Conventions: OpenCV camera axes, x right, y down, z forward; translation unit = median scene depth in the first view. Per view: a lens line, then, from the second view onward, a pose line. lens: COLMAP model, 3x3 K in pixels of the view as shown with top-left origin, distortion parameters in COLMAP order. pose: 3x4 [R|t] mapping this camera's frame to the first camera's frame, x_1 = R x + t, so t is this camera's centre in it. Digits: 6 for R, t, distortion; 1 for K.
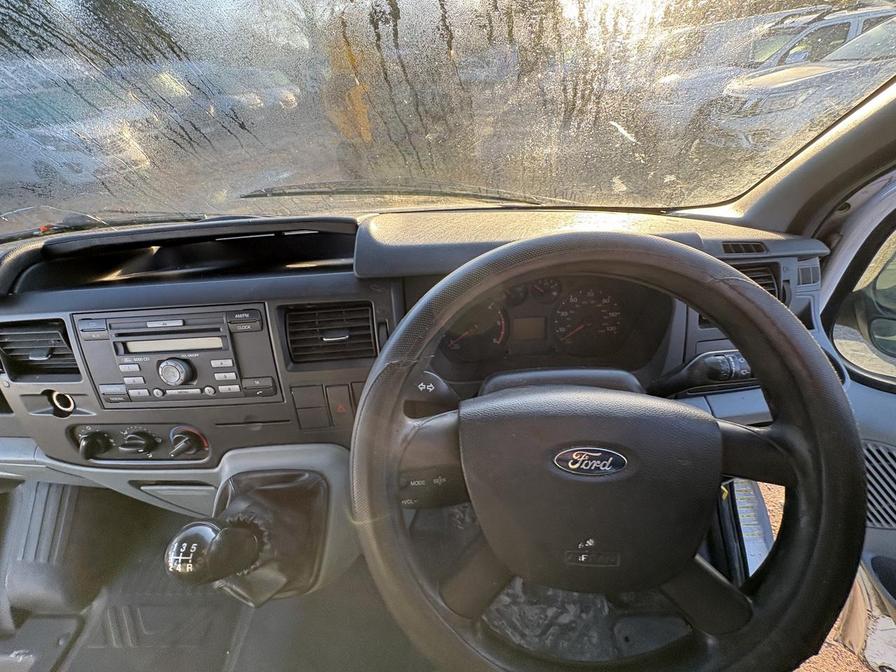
lens RADIAL K [[353.2, 0, 448.0], [0, 353.2, 336.0], [0, 0, 1]] dist [-0.000125, 0.000038]
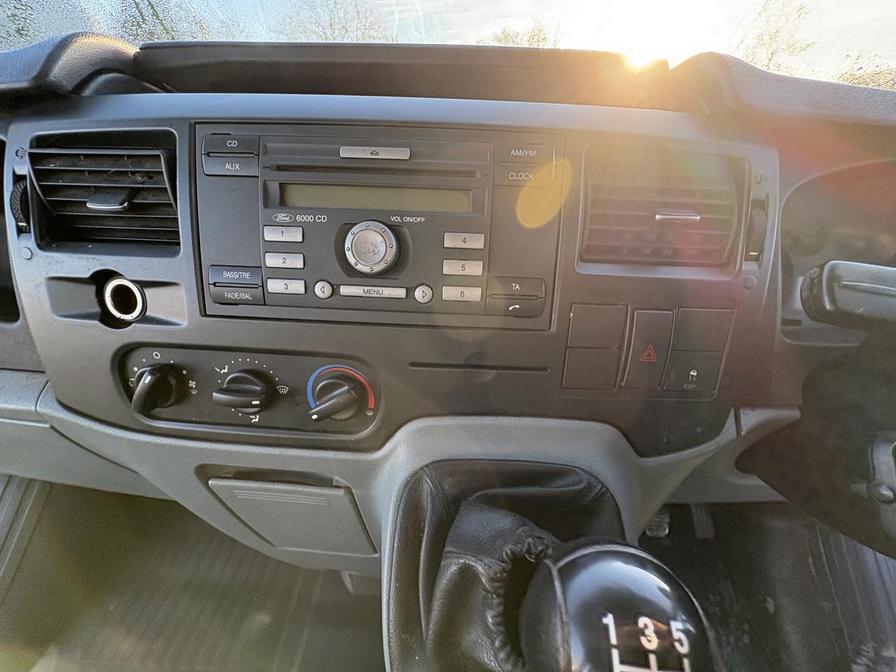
lens RADIAL K [[353.2, 0, 448.0], [0, 353.2, 336.0], [0, 0, 1]] dist [-0.000125, 0.000038]
pose [[0.993801, 0.105123, 0.036163, -0.615334], [-0.100050, 0.987563, -0.121283, 0.263822], [-0.048463, 0.116913, 0.991959, 0.446596]]
